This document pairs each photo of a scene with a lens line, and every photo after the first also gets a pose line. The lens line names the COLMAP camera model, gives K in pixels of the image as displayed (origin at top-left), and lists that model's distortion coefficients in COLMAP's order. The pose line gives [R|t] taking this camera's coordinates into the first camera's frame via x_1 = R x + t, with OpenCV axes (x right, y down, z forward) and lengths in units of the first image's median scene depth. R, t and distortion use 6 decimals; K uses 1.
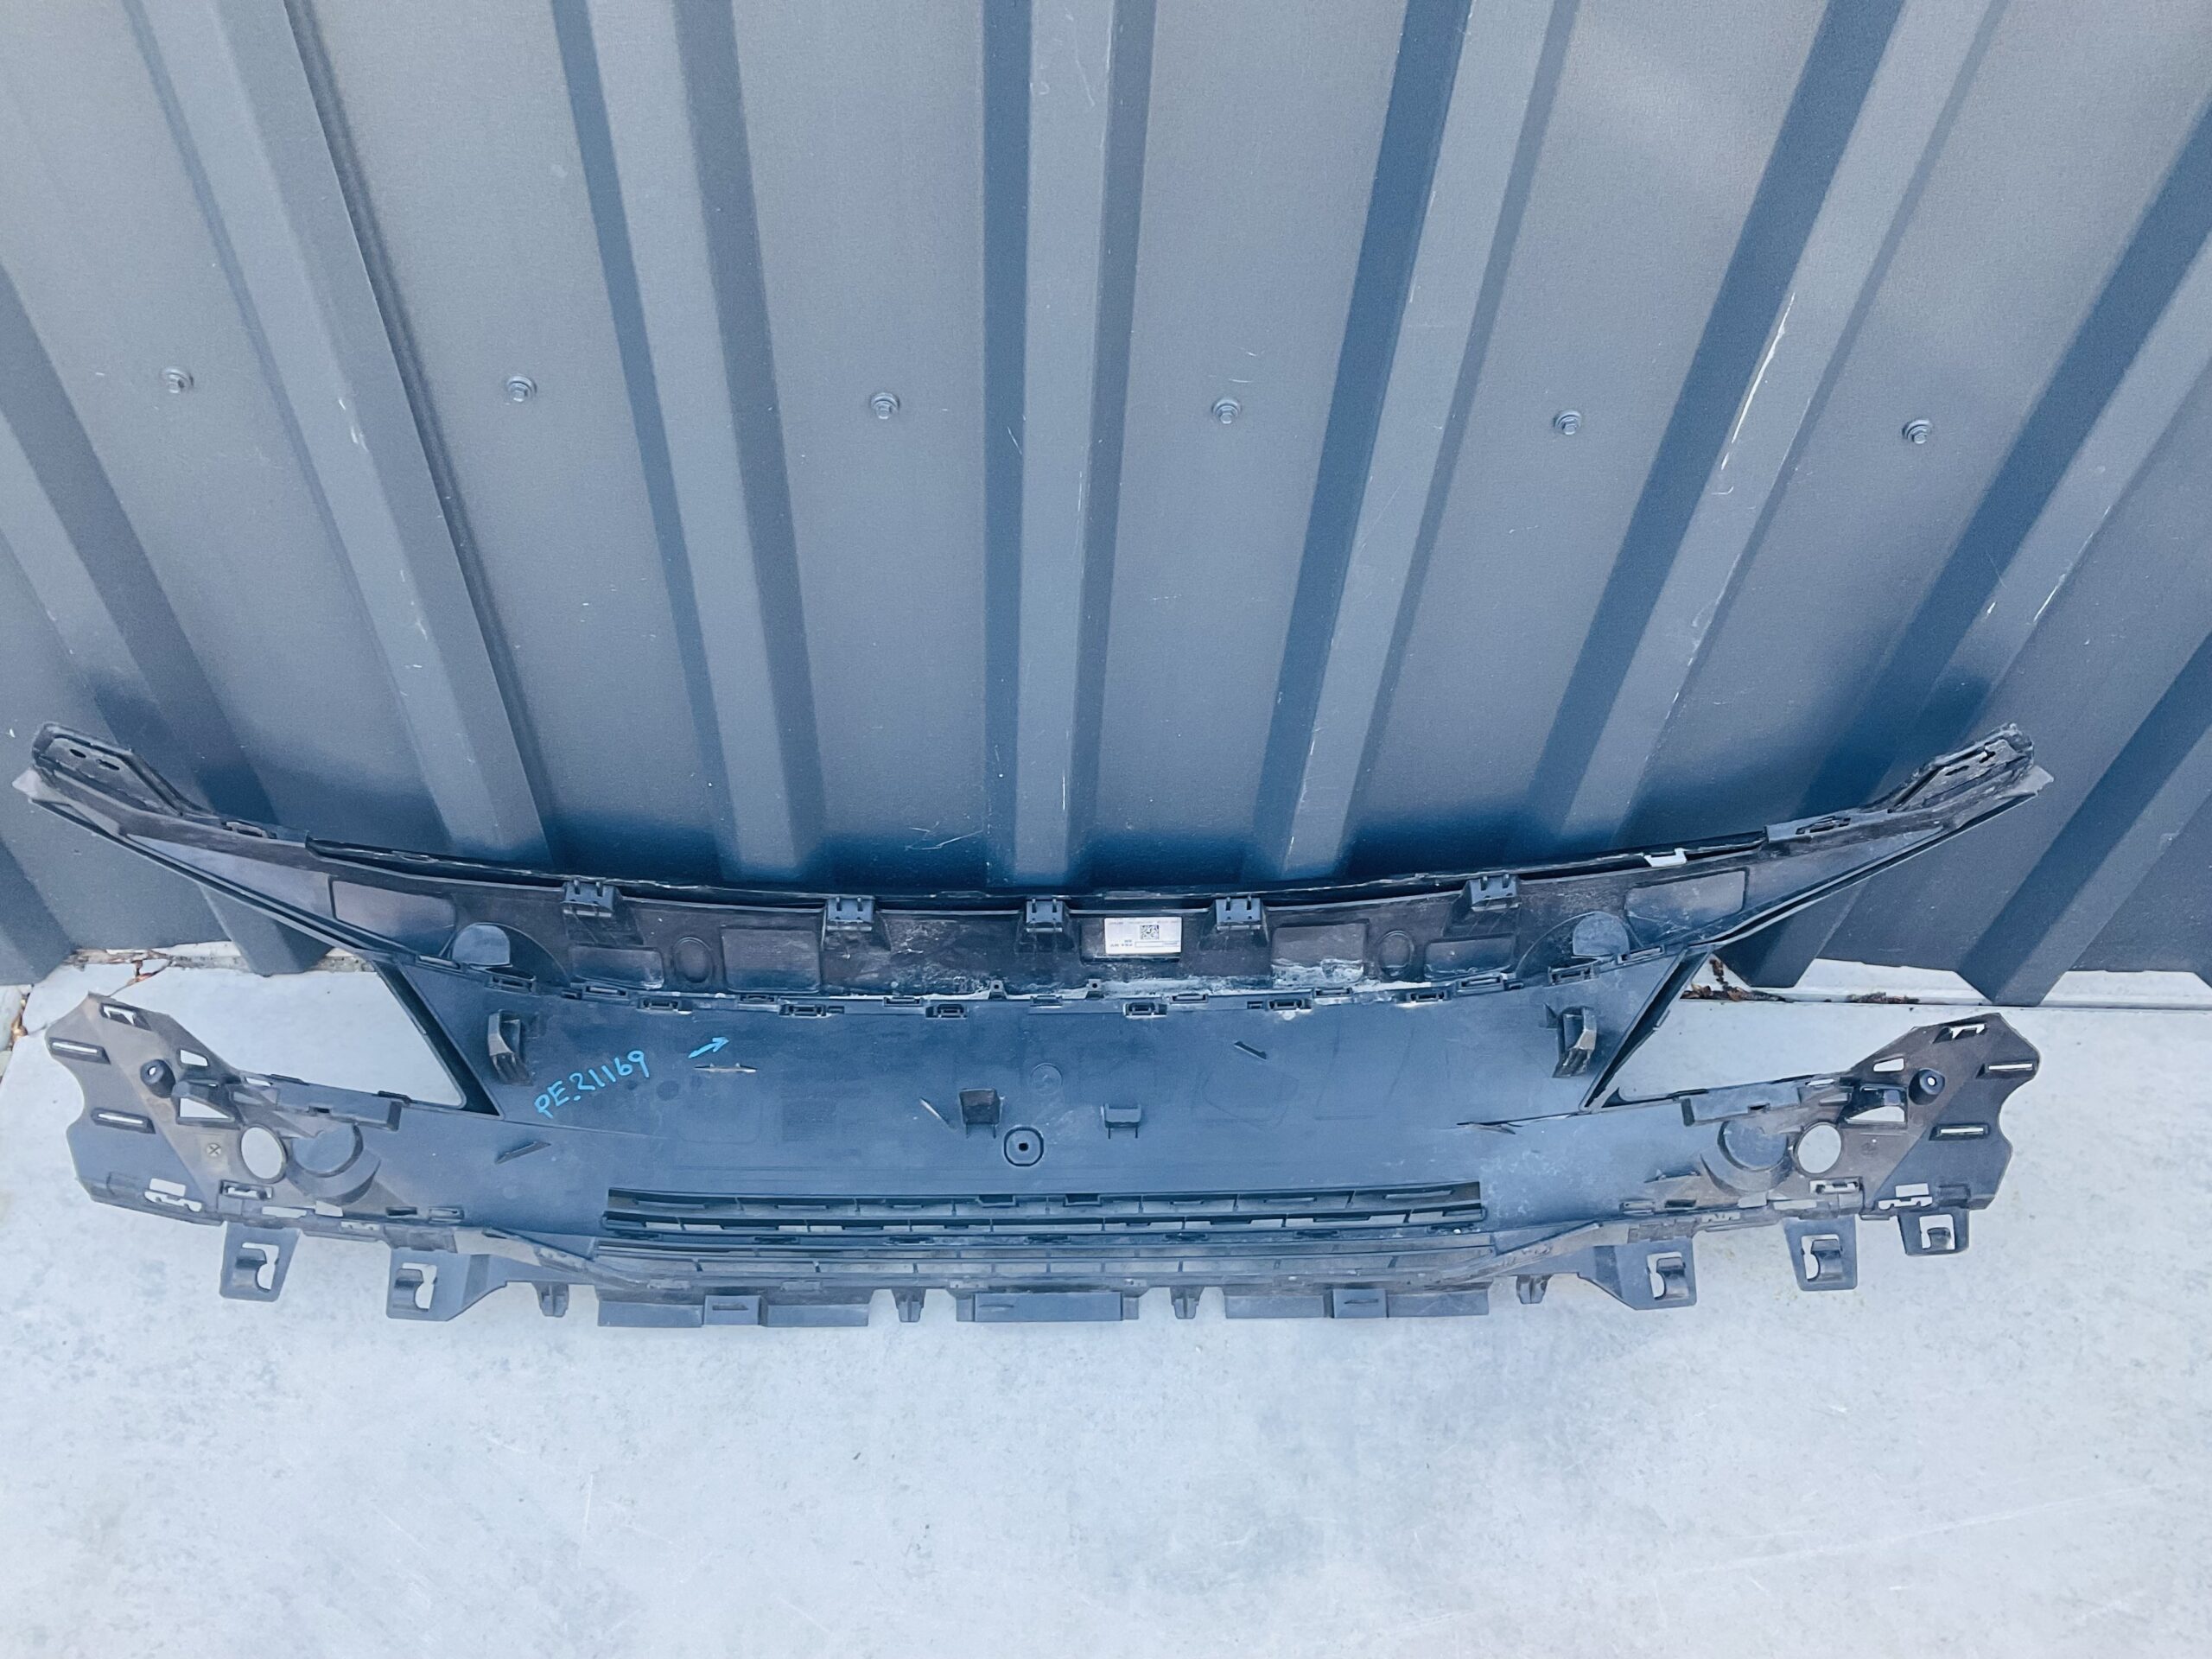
lens RADIAL K [[2060.2, 0, 1106.0], [0, 2060.2, 829.5], [0, 0, 1]] dist [0.037565, -0.074228]
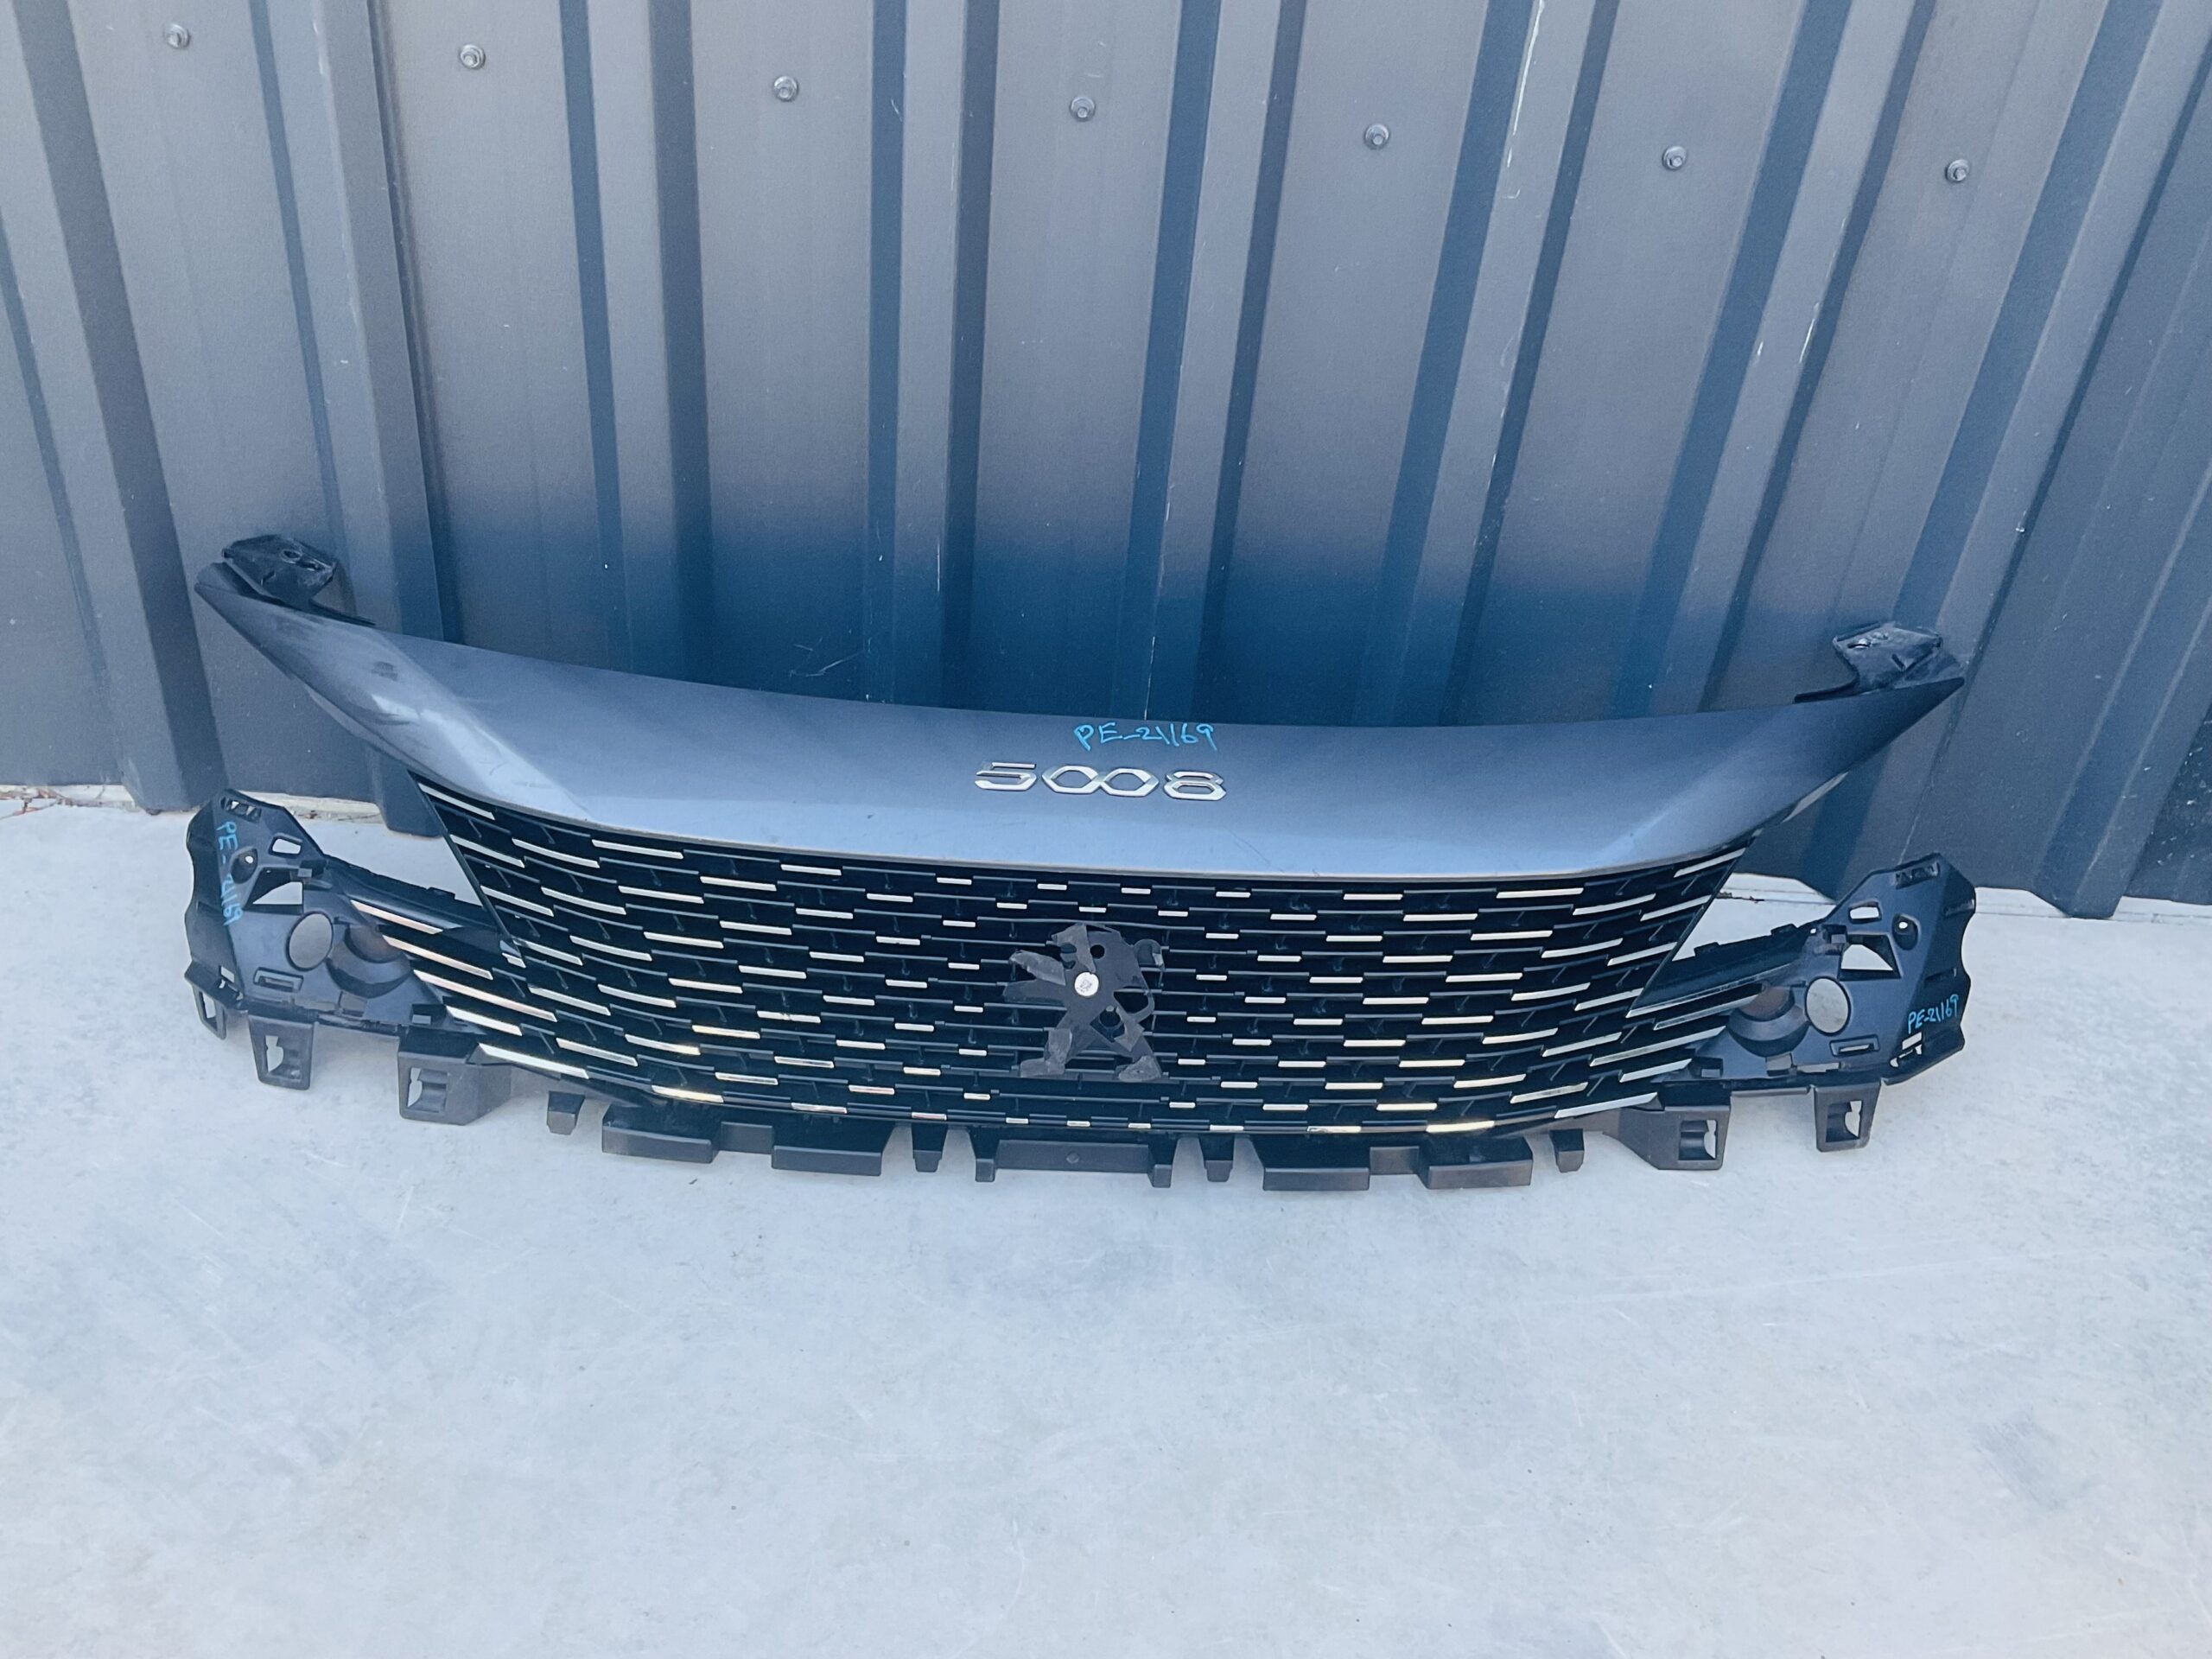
lens RADIAL K [[2044.8, 0, 1112.8], [0, 2044.8, 841.7], [0, 0, 1]] dist [0.109910, -0.237718]
pose [[0.999337, 0.026884, 0.024542, 0.048217], [-0.017318, 0.944144, -0.329077, 0.471615], [-0.032018, 0.328434, 0.943984, 0.031877]]
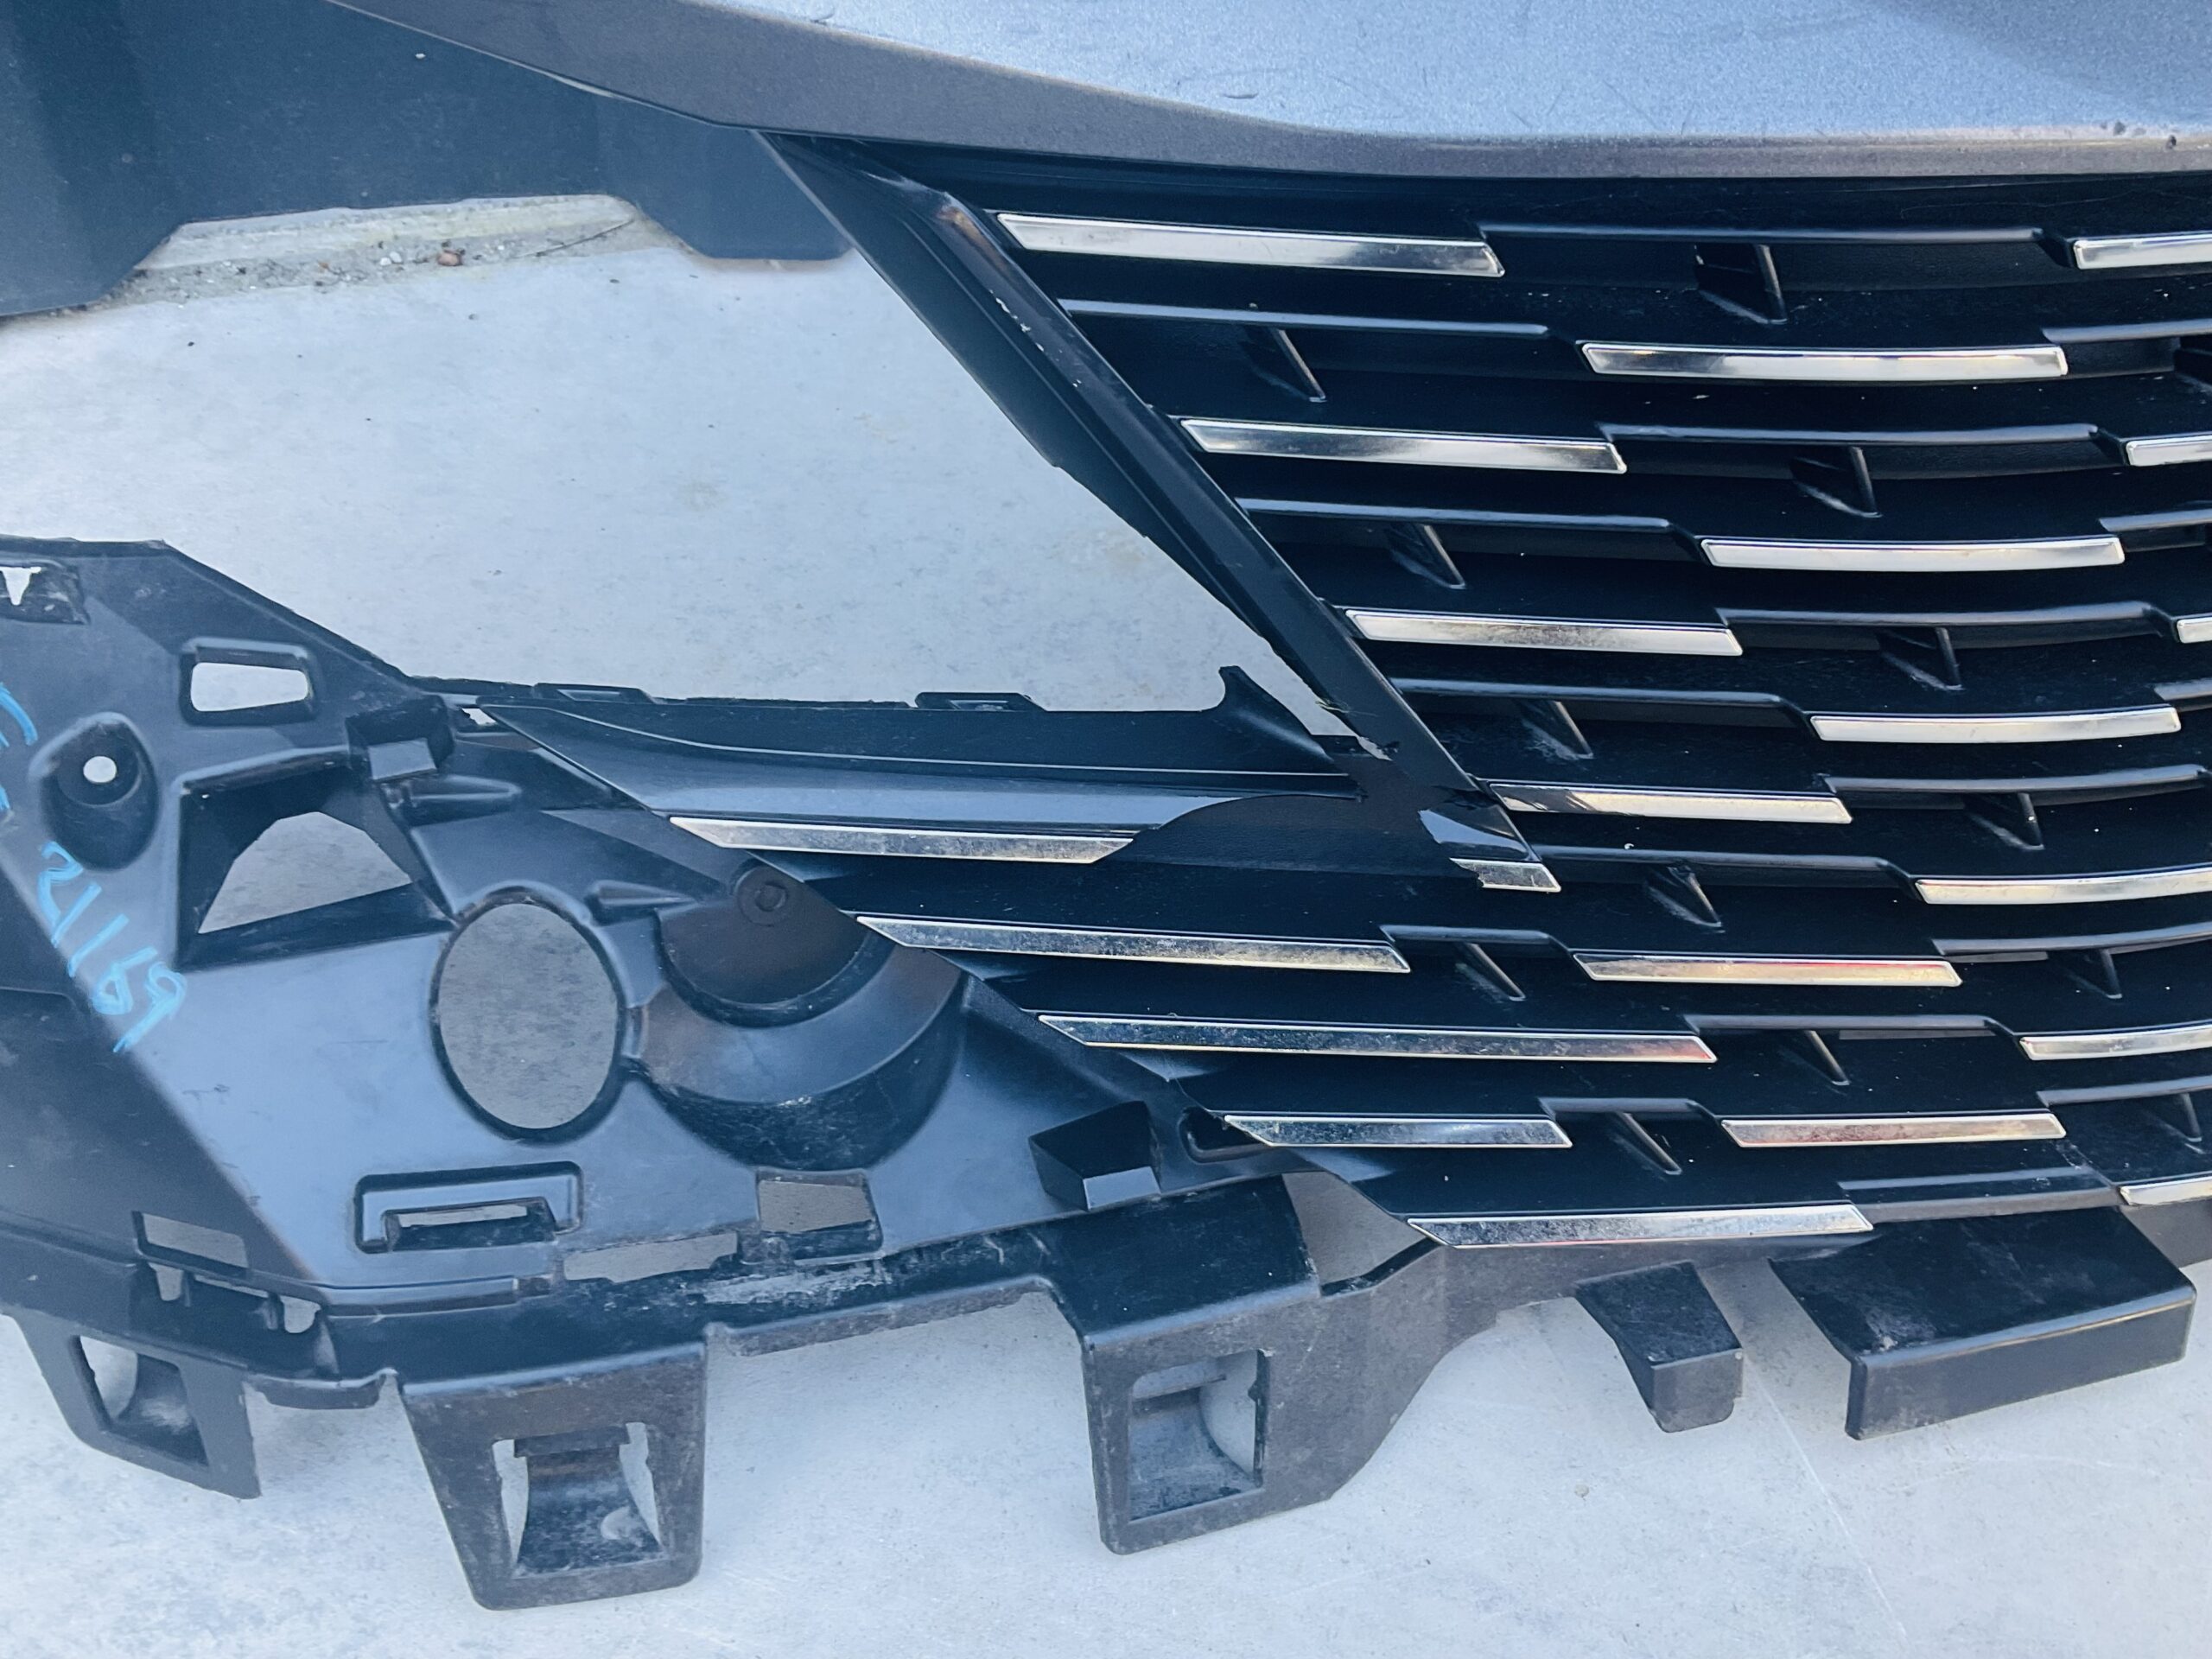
lens RADIAL K [[2044.8, 0, 1112.8], [0, 2044.8, 841.7], [0, 0, 1]] dist [0.109910, -0.237718]
pose [[0.924665, -0.231163, 0.302587, -0.322459], [0.287657, 0.944725, -0.157314, 0.231870], [-0.249496, 0.232504, 0.940050, 0.754669]]
